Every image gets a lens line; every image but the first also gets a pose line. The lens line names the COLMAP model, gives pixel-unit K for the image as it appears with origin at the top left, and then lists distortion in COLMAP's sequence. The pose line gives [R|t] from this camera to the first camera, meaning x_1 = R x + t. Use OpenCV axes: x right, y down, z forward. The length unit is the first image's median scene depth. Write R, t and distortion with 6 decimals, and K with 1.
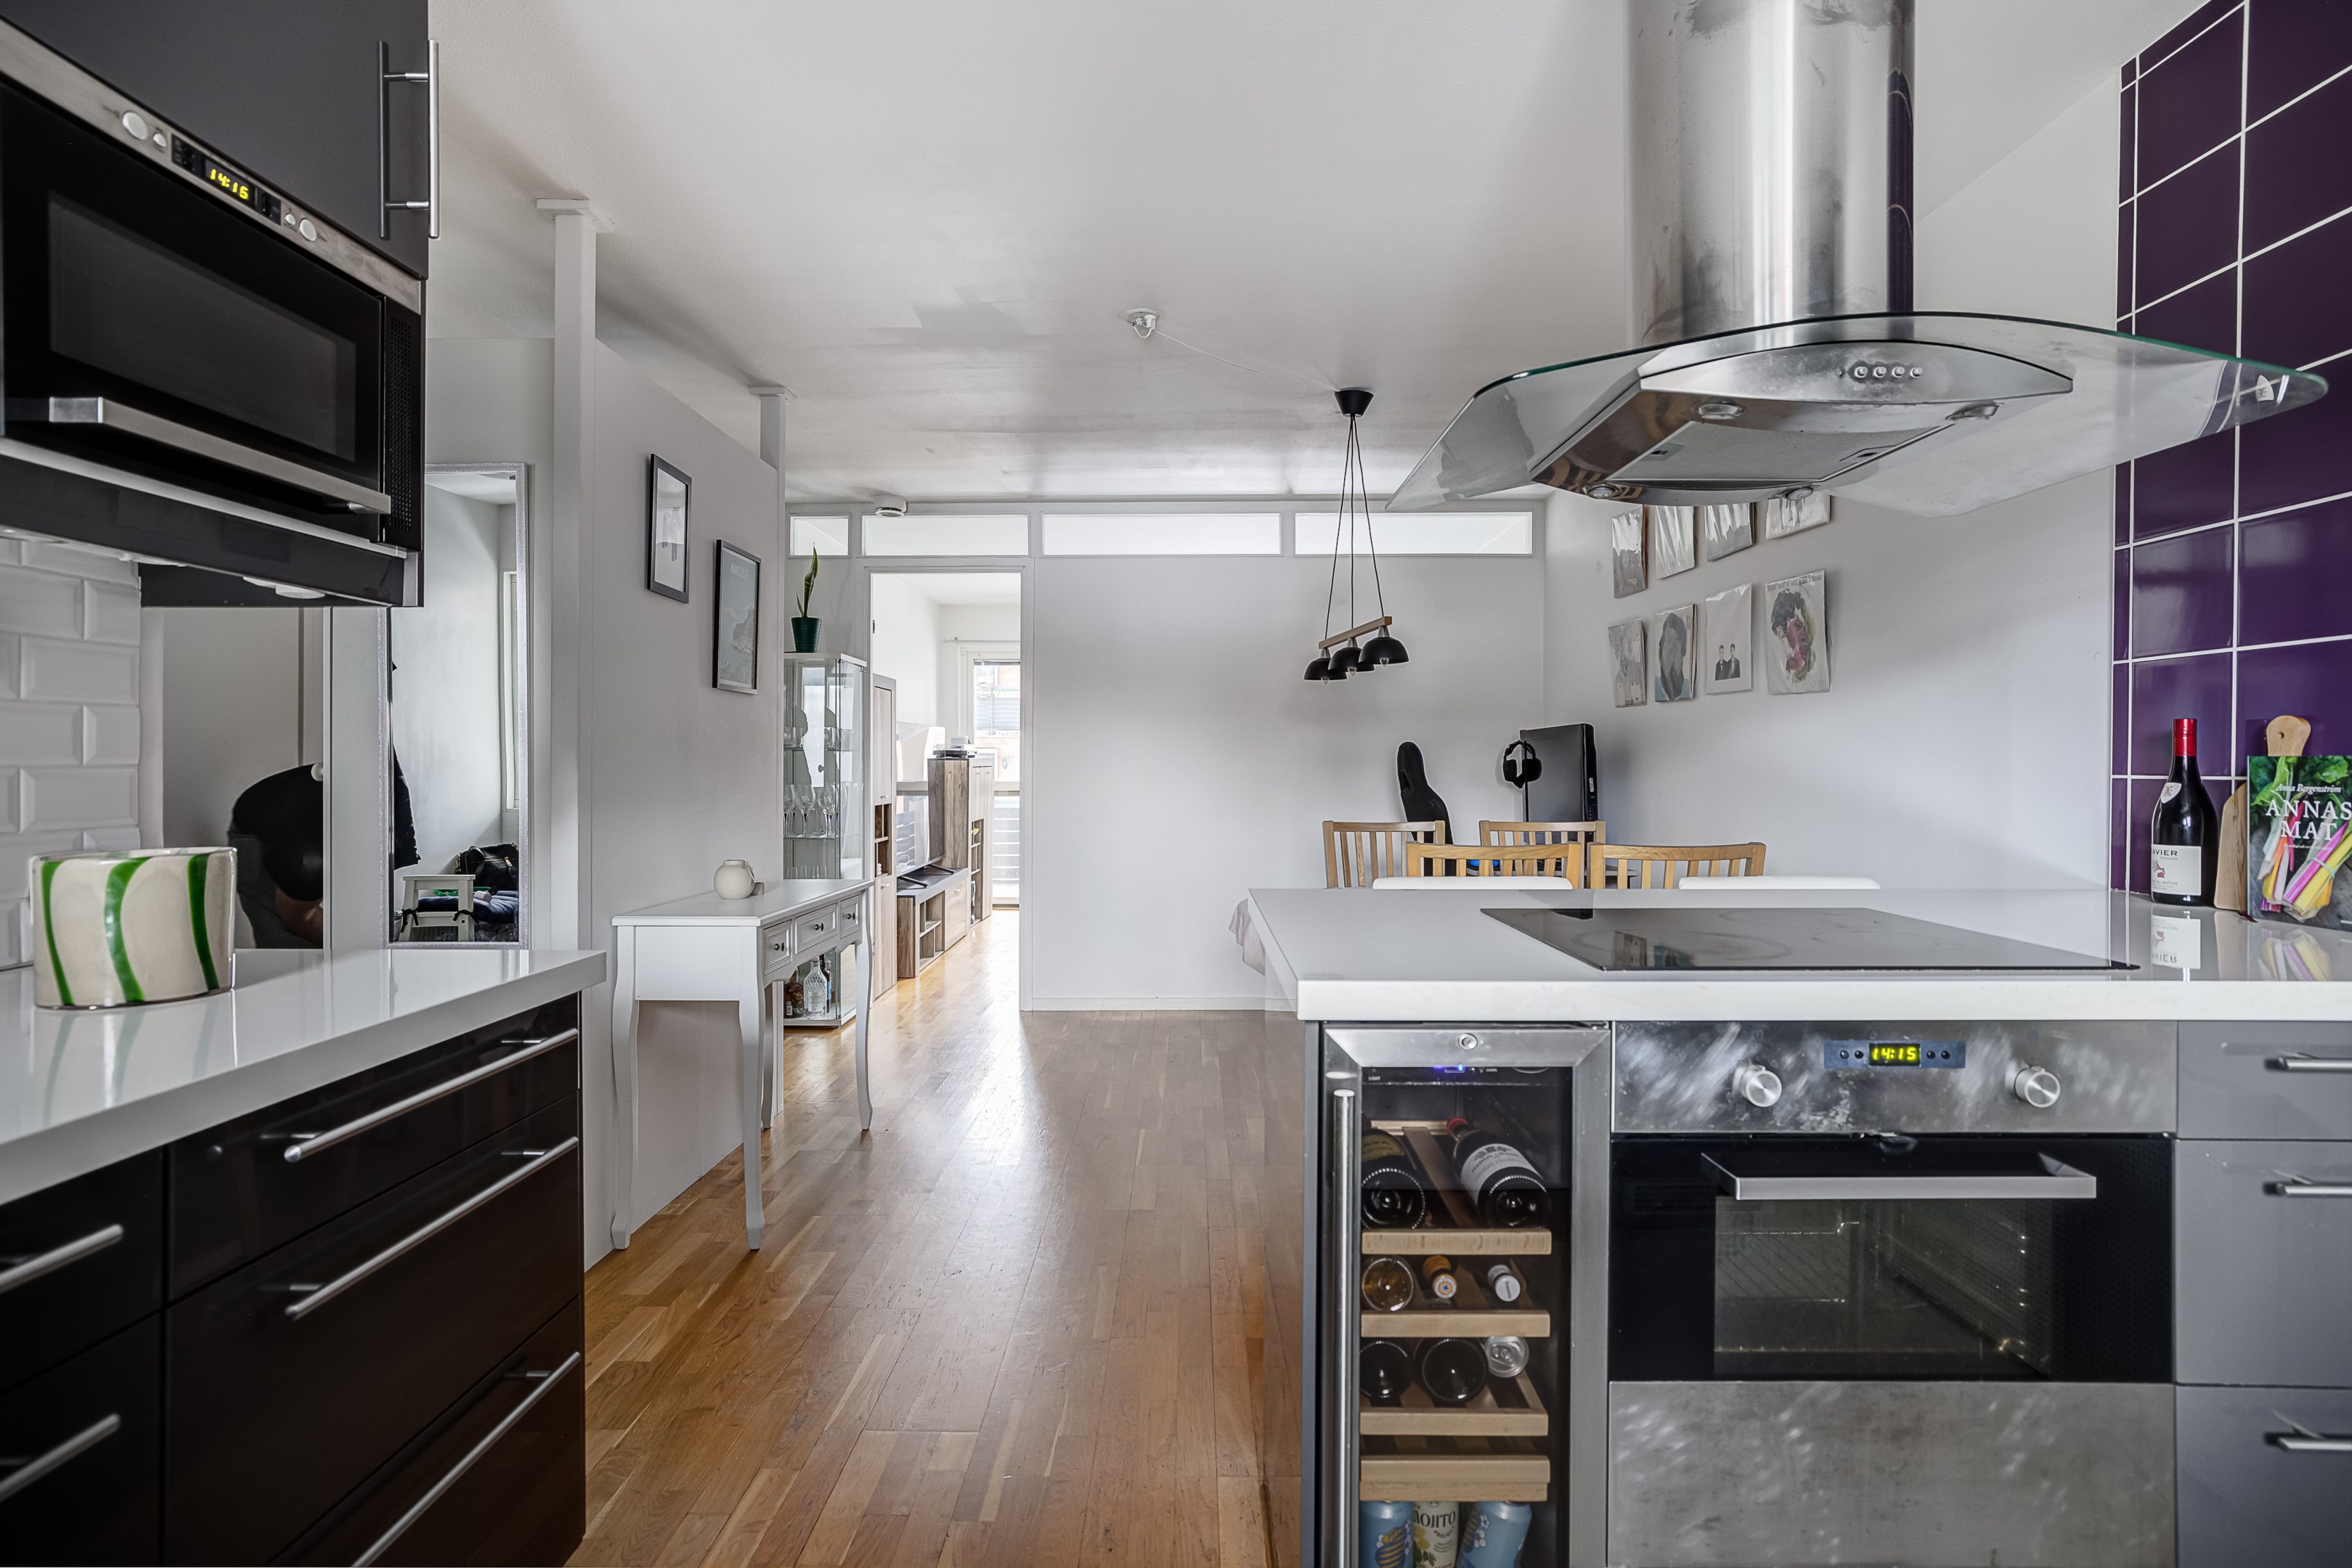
lens RADIAL K [[1202.6, 0, 1177.6], [0, 1202.6, 777.1], [0, 0, 1]] dist [0.002107, 0.000563]
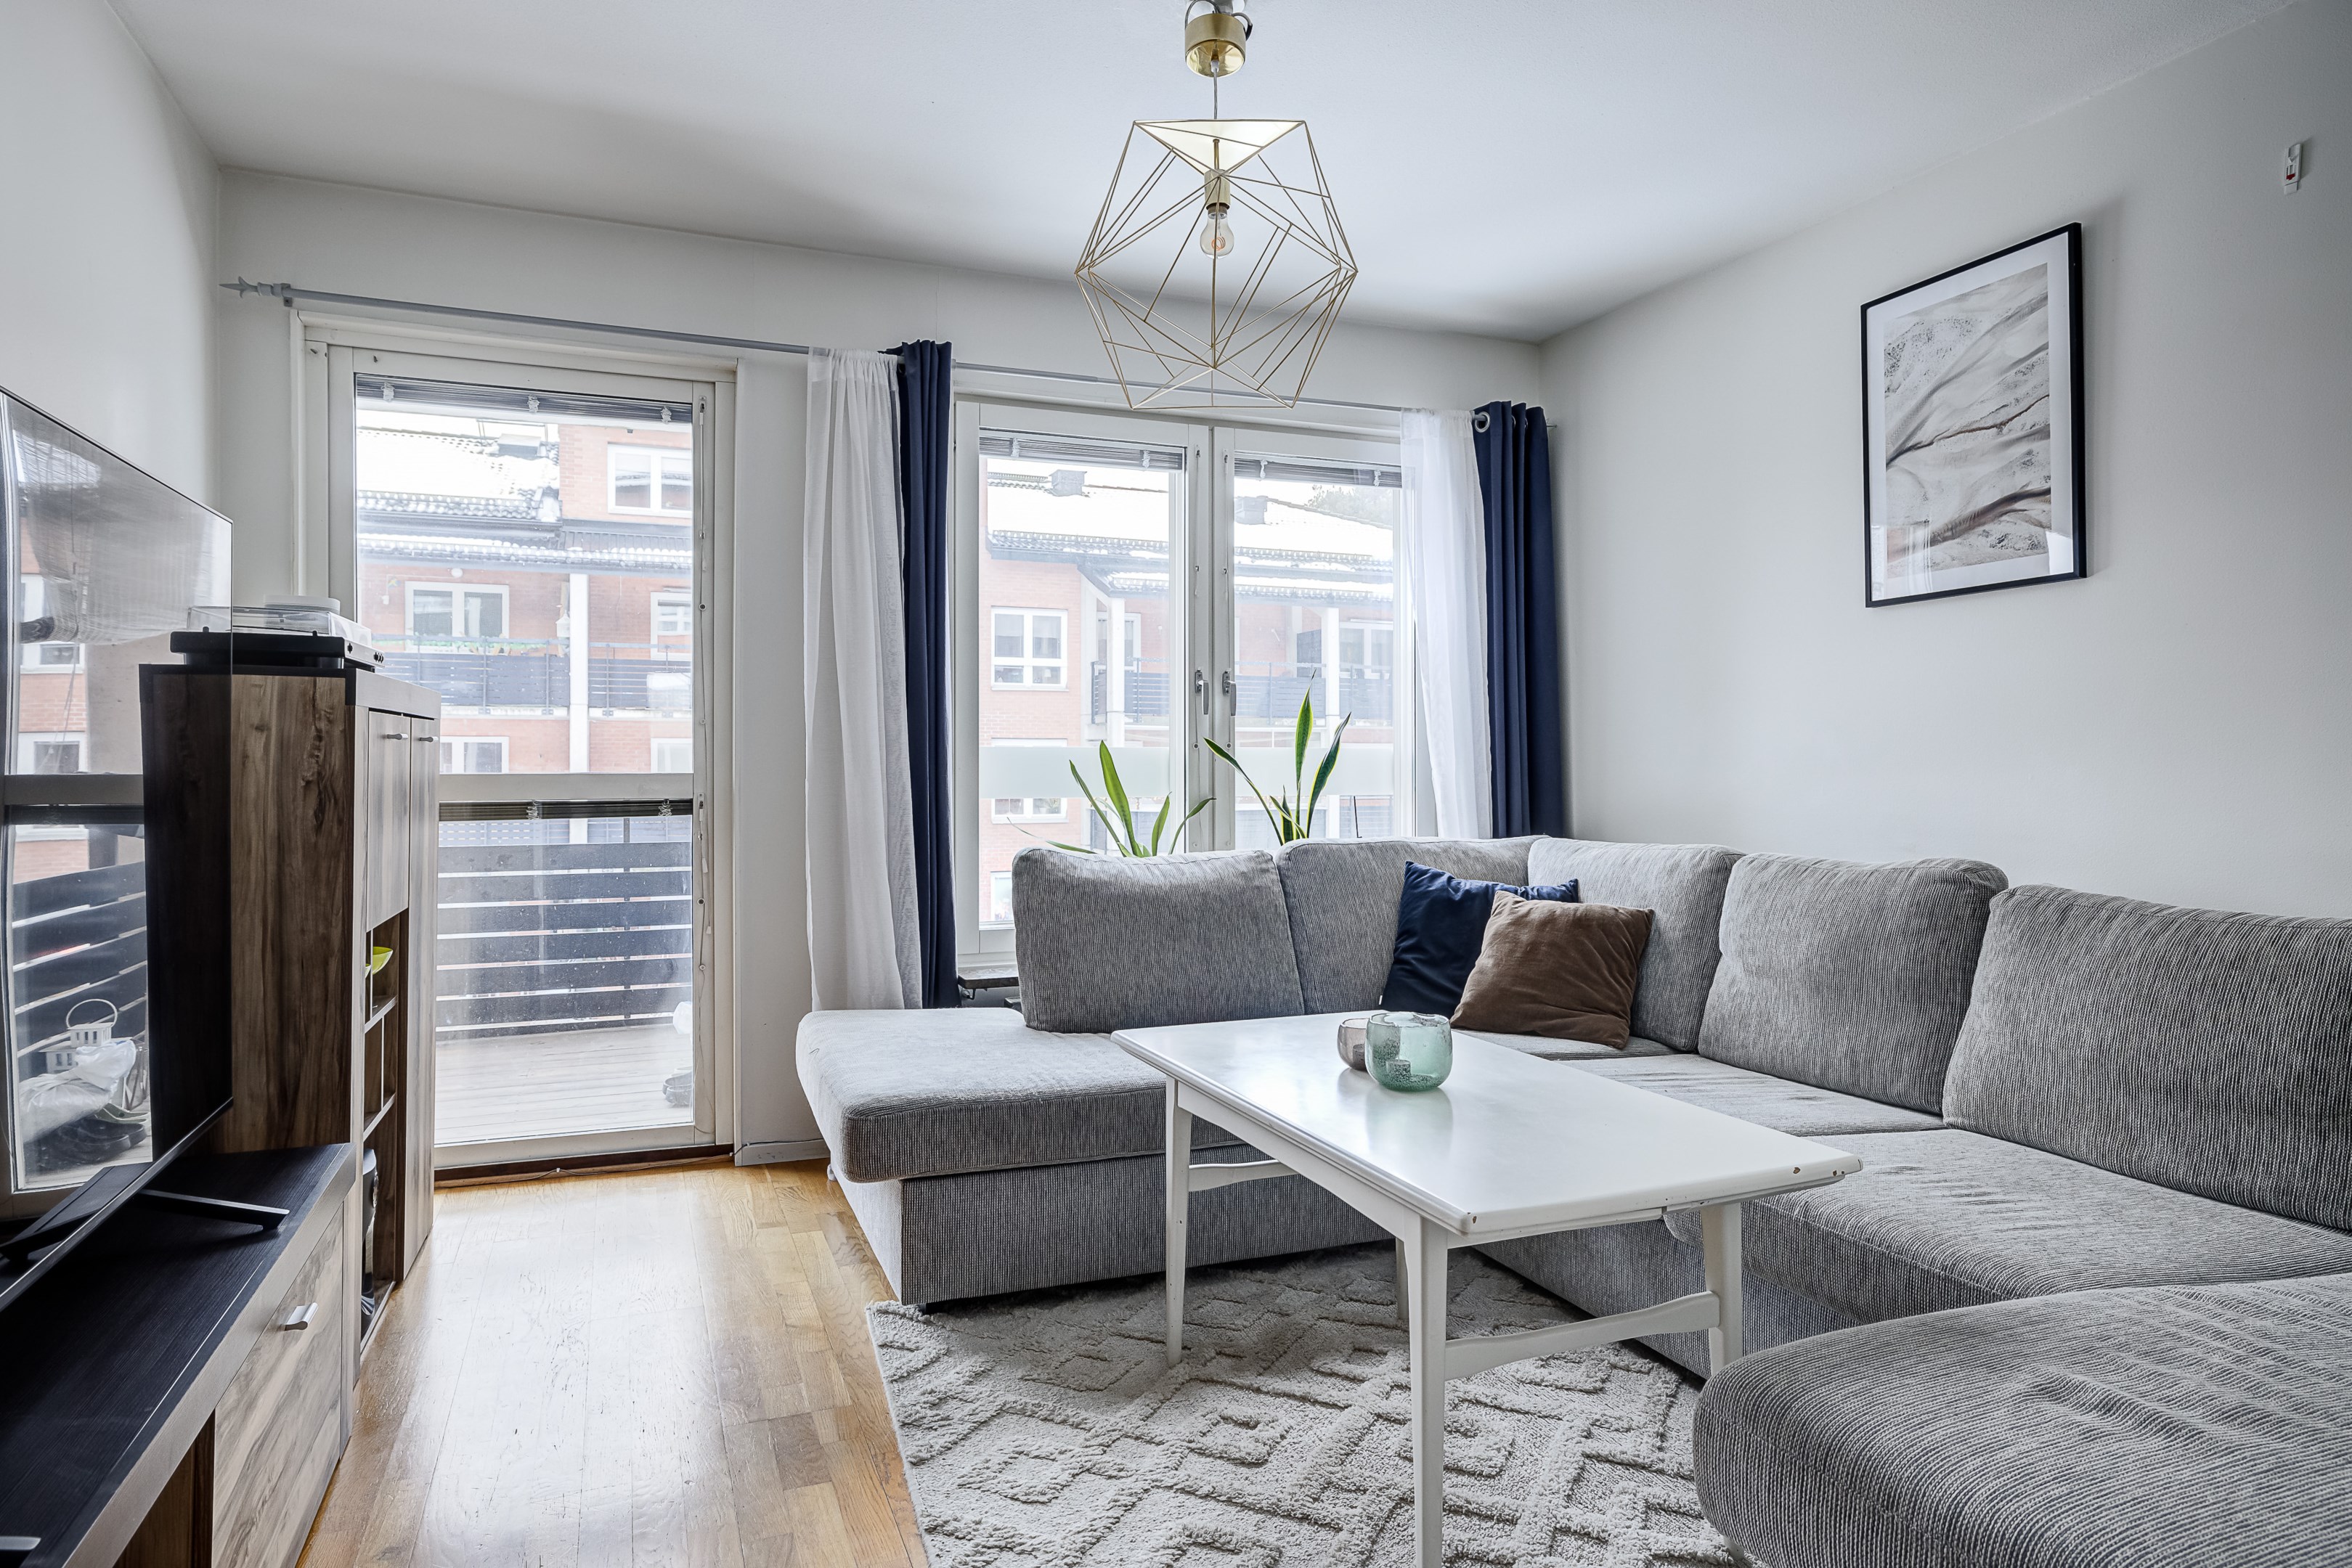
lens RADIAL K [[1364.5, 0, 1173.9], [0, 1364.5, 779.7], [0, 0, 1]] dist [-0.016161, 0.020037]
pose [[0.922932, -0.006034, 0.384915, -0.122777], [0.008389, 0.999955, -0.004439, 0.008814], [-0.384871, 0.007326, 0.922941, 0.665802]]
